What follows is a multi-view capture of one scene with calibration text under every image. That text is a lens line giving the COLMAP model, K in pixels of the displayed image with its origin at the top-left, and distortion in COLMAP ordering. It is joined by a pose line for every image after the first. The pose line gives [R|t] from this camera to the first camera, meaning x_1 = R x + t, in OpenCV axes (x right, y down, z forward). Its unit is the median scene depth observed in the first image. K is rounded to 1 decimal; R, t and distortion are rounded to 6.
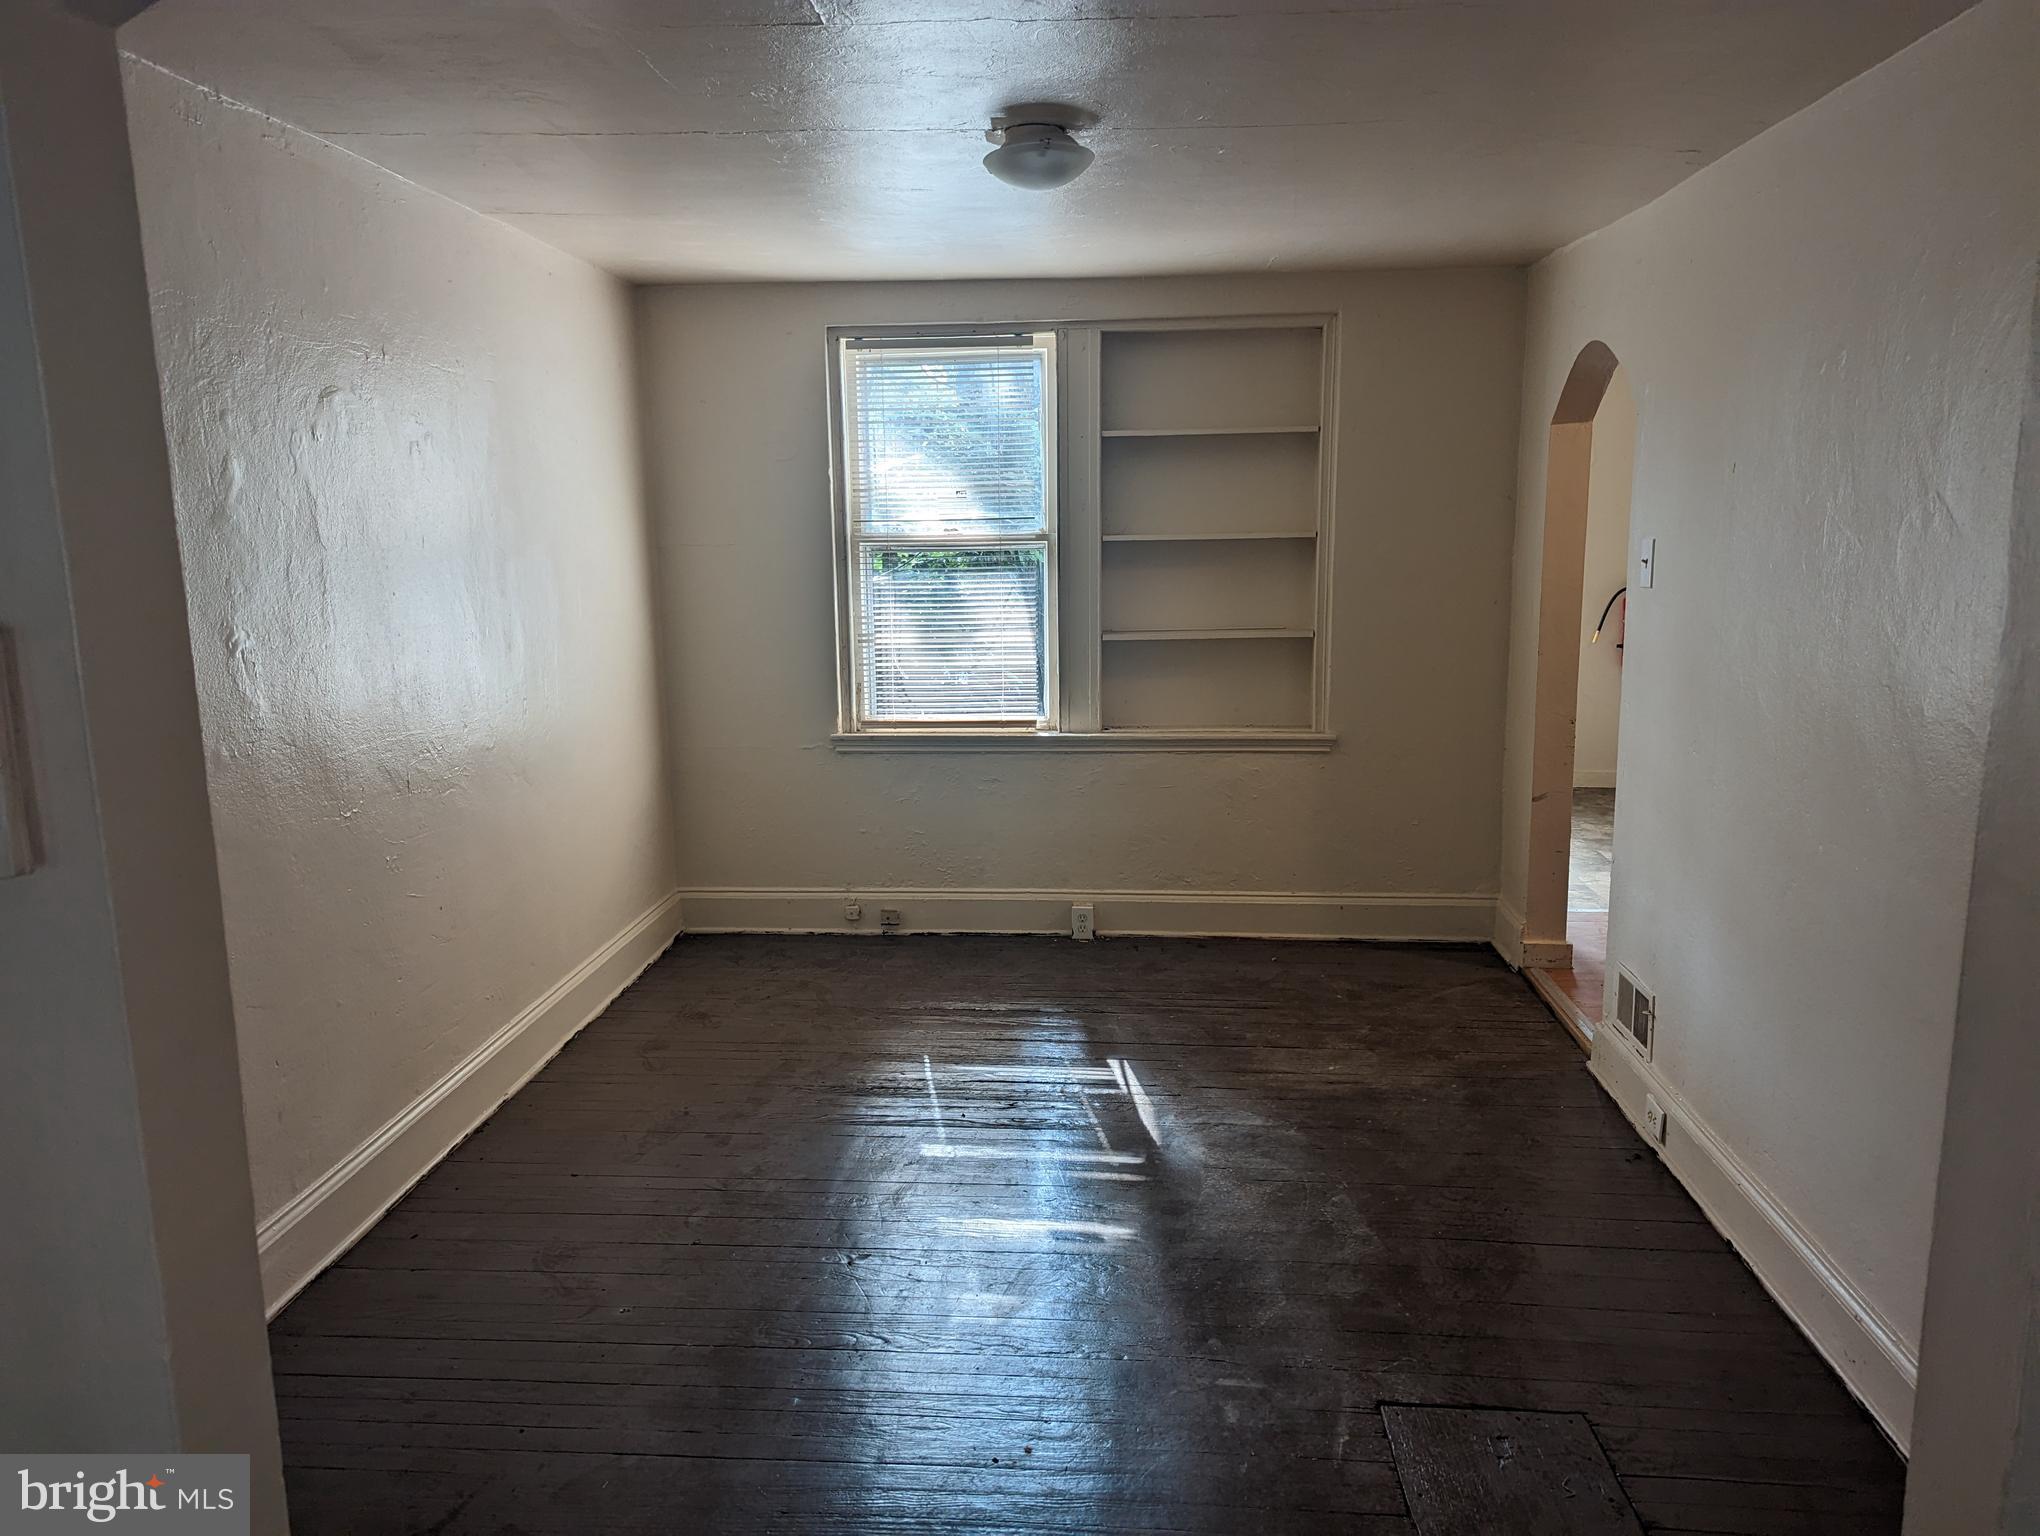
lens RADIAL K [[1431.9, 0, 1020.0], [0, 1431.9, 768.0], [0, 0, 1]] dist [-0.005278, -0.002262]
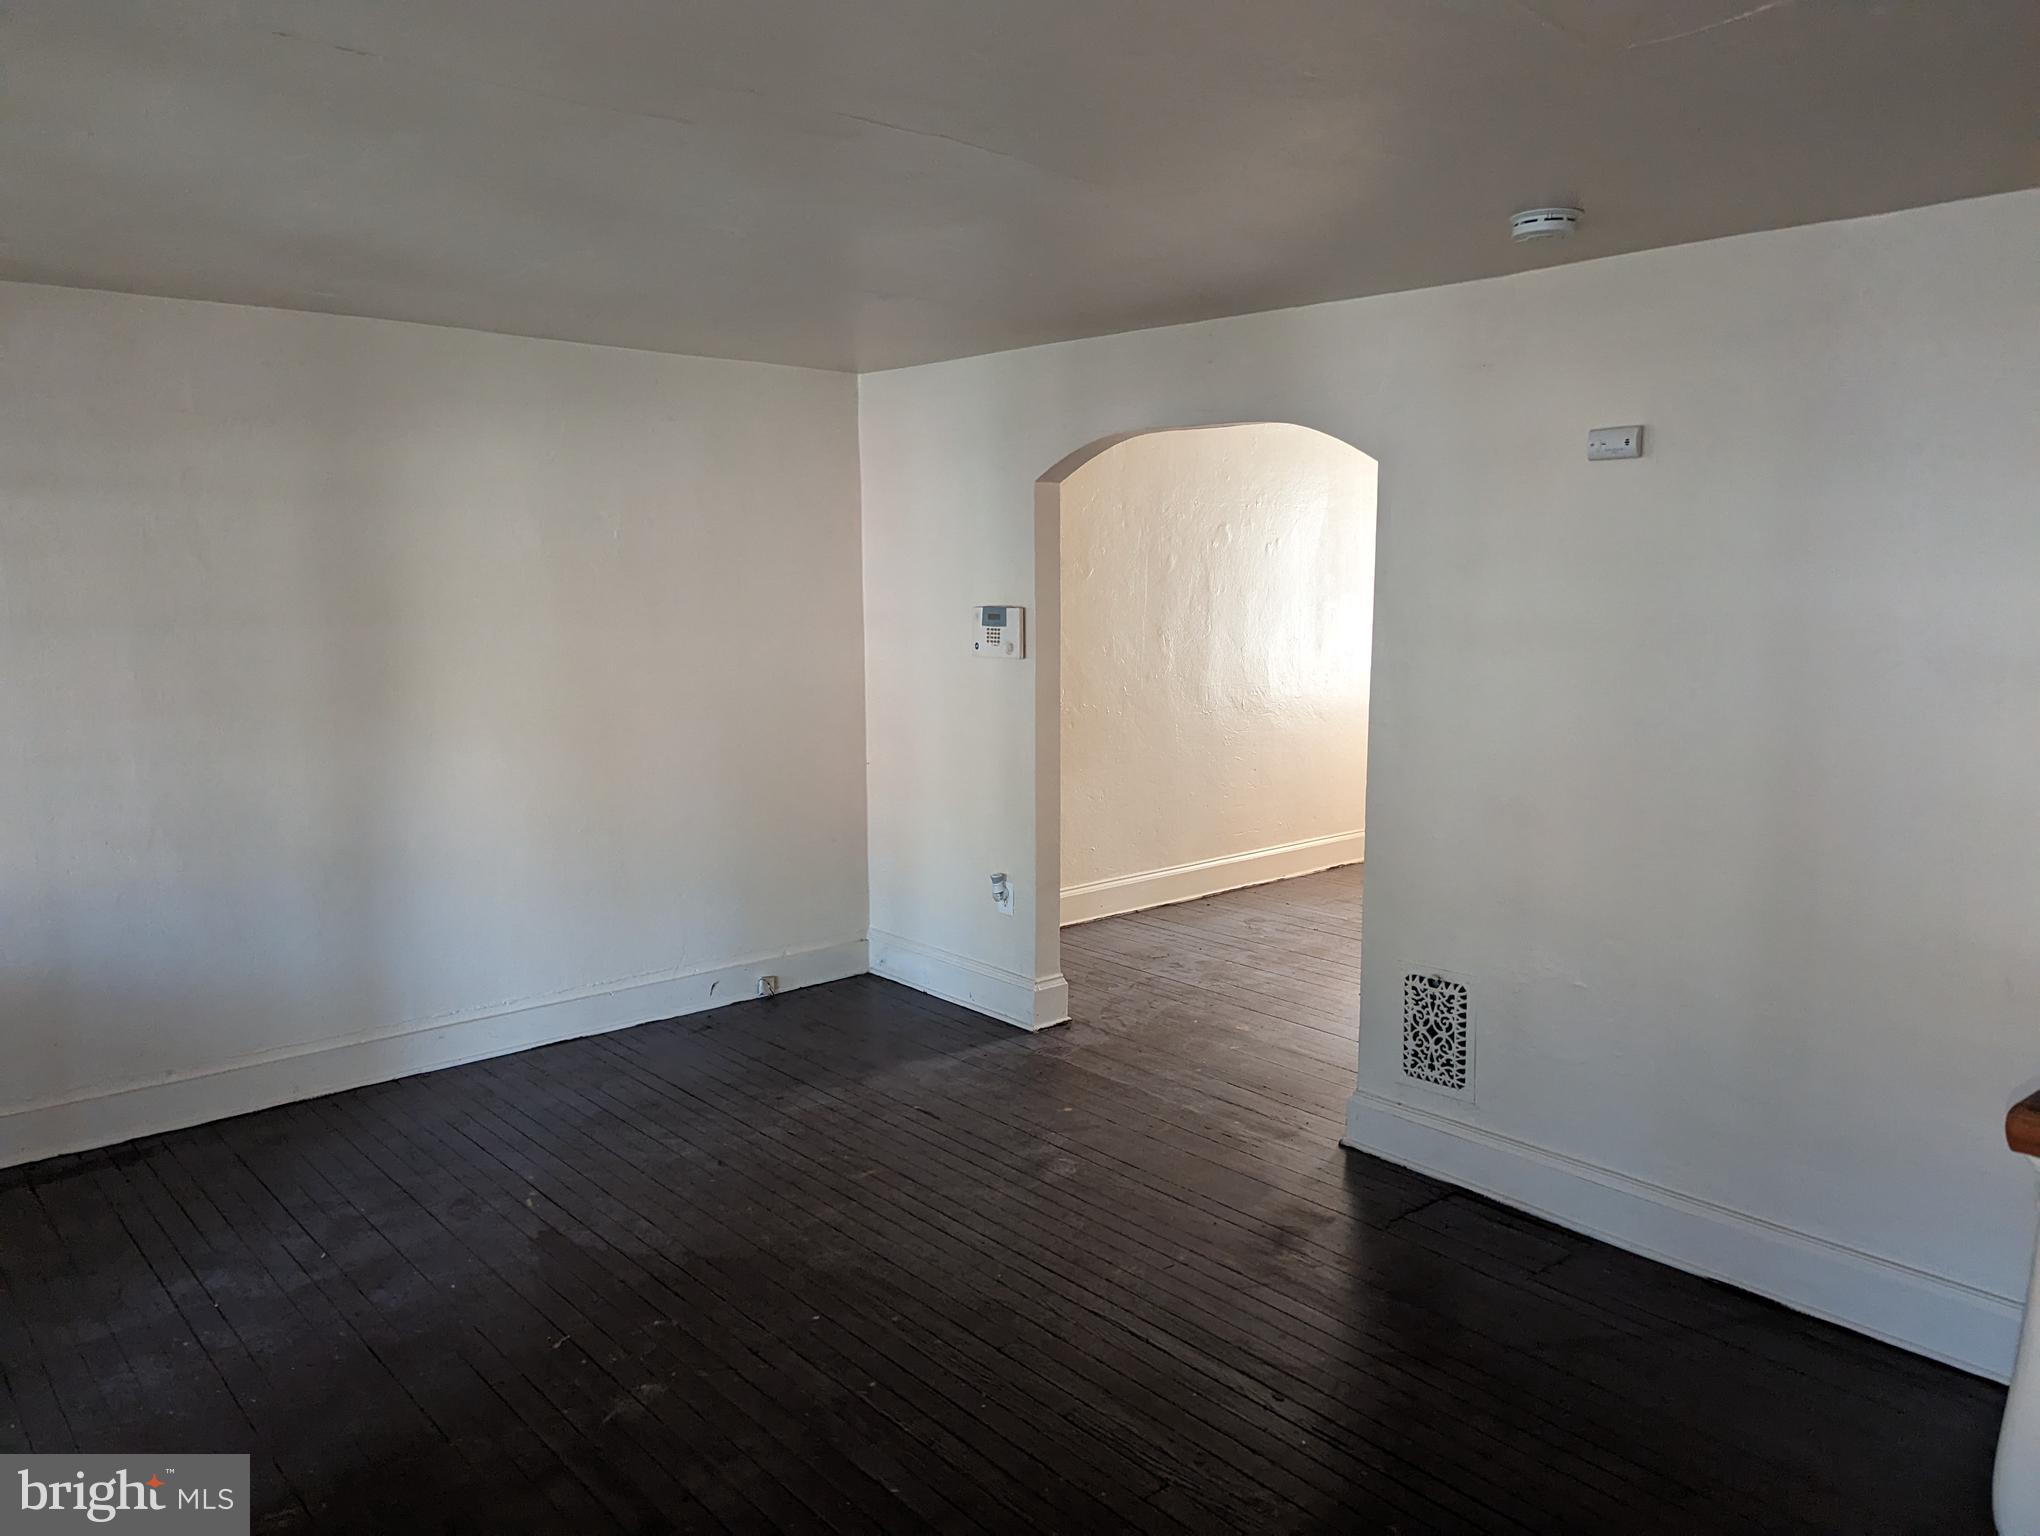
lens RADIAL K [[1431.9, 0, 1020.0], [0, 1431.9, 768.0], [0, 0, 1]] dist [-0.005278, -0.002262]
pose [[0.721610, 0.106420, -0.684071, 0.714407], [-0.125423, 0.991860, 0.021996, 0.088925], [0.680843, 0.069925, 0.729083, -0.686215]]
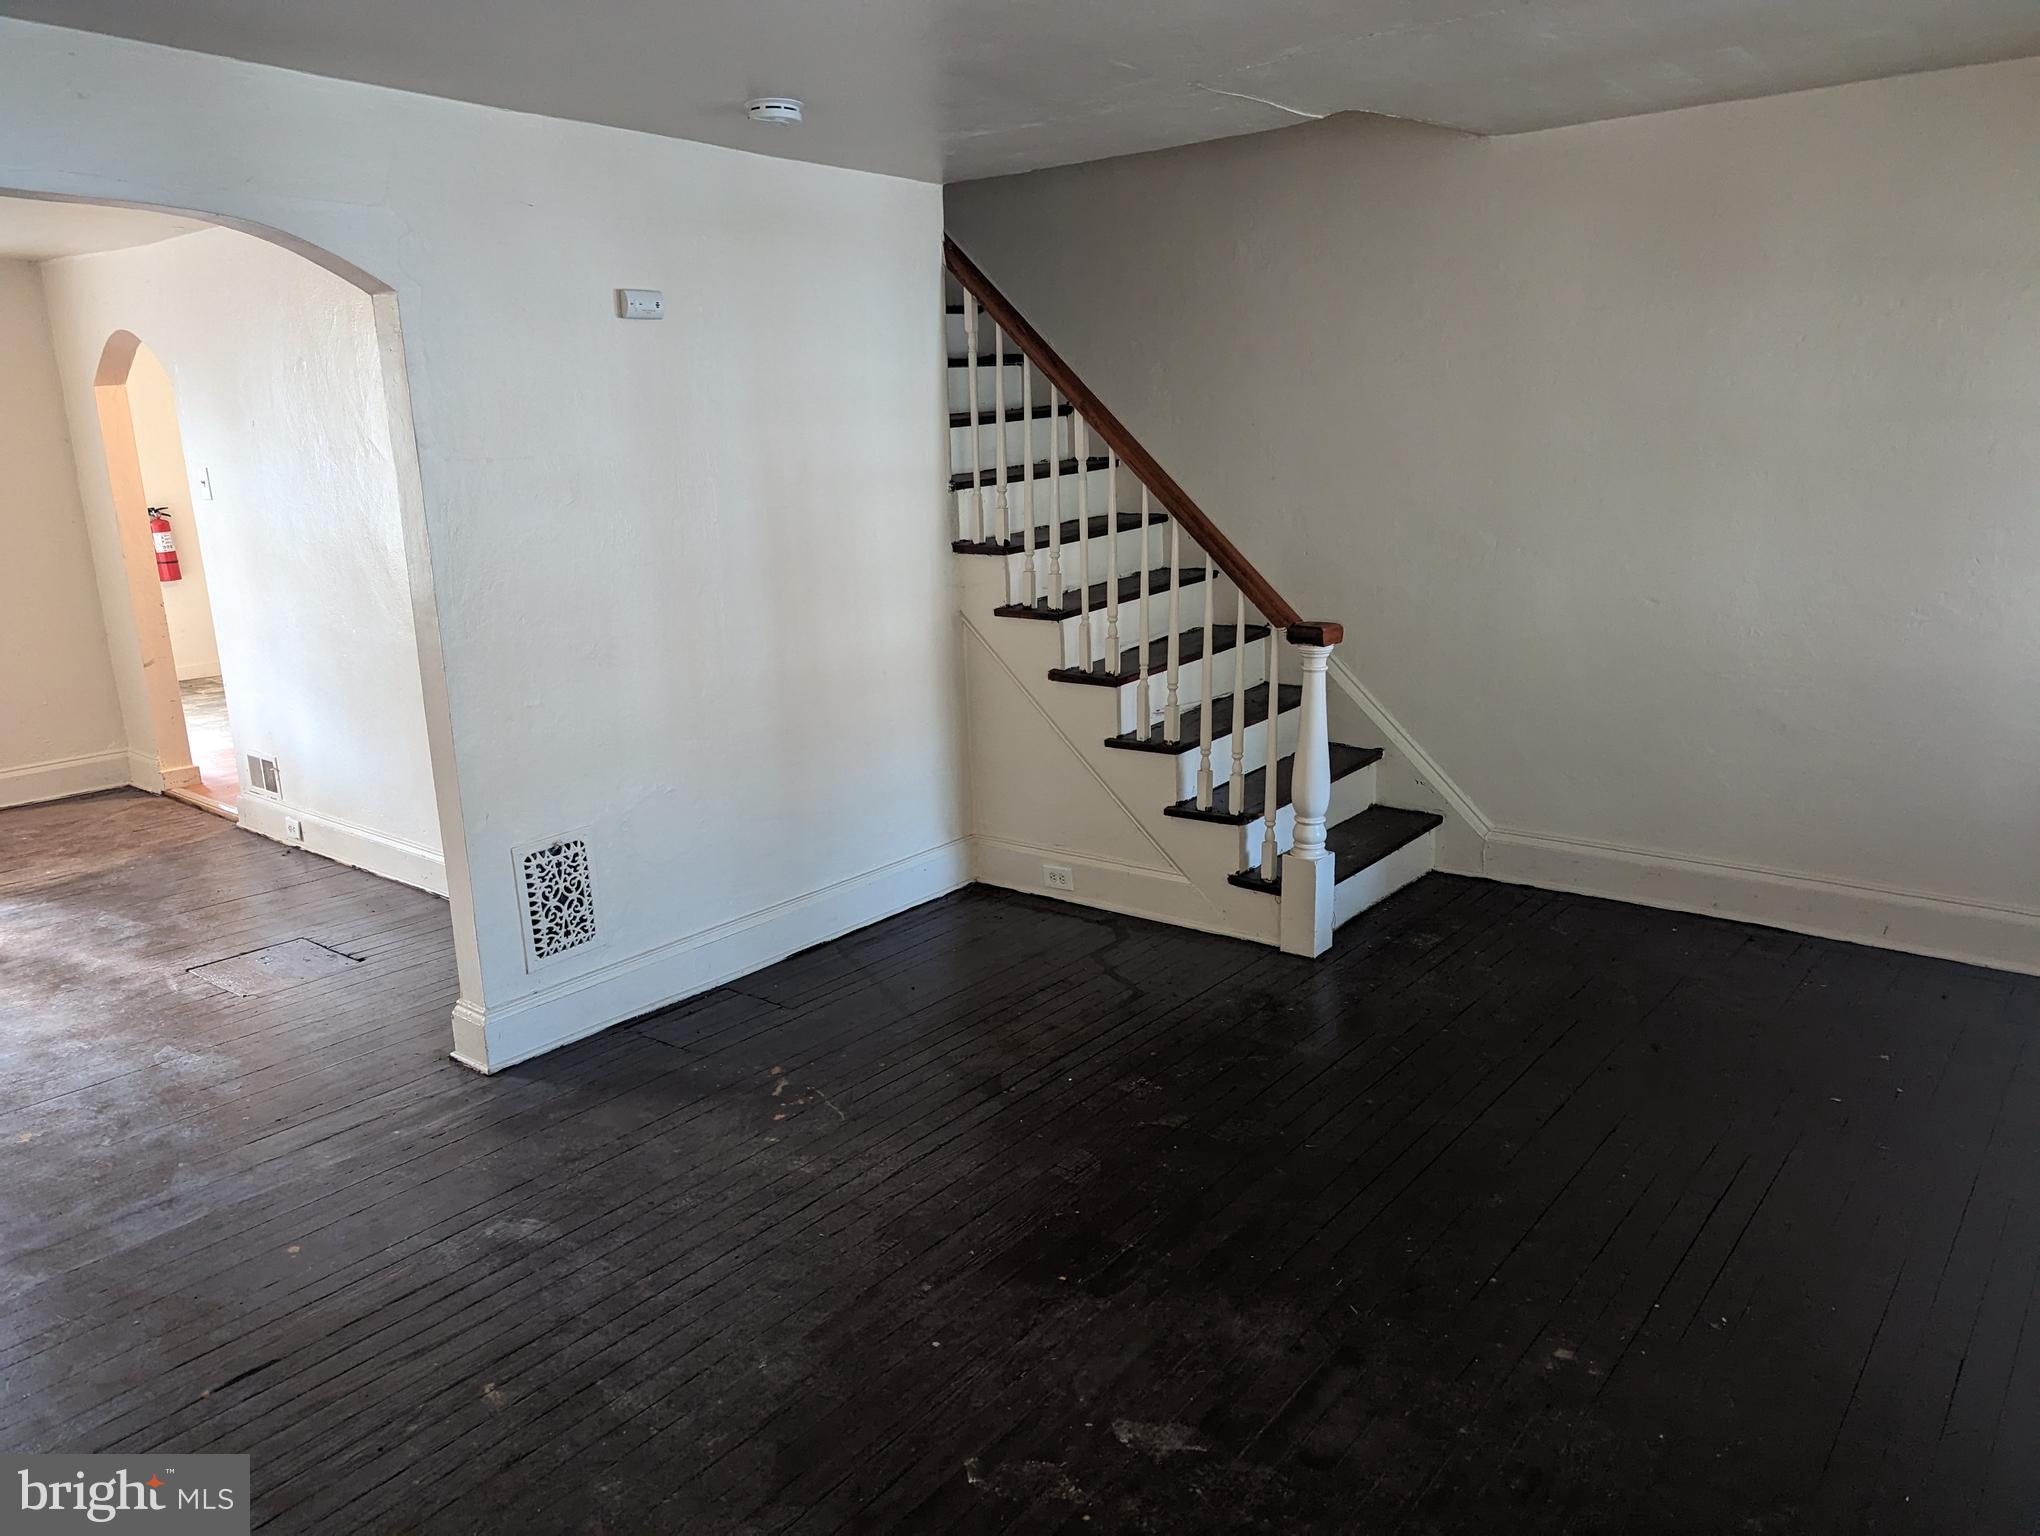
lens RADIAL K [[1431.9, 0, 1020.0], [0, 1431.9, 768.0], [0, 0, 1]] dist [-0.005278, -0.002262]
pose [[0.564018, -0.202987, 0.800425, -0.354442], [0.159943, 0.977814, 0.135270, 0.085957], [-0.810125, 0.051728, 0.583971, -0.583635]]
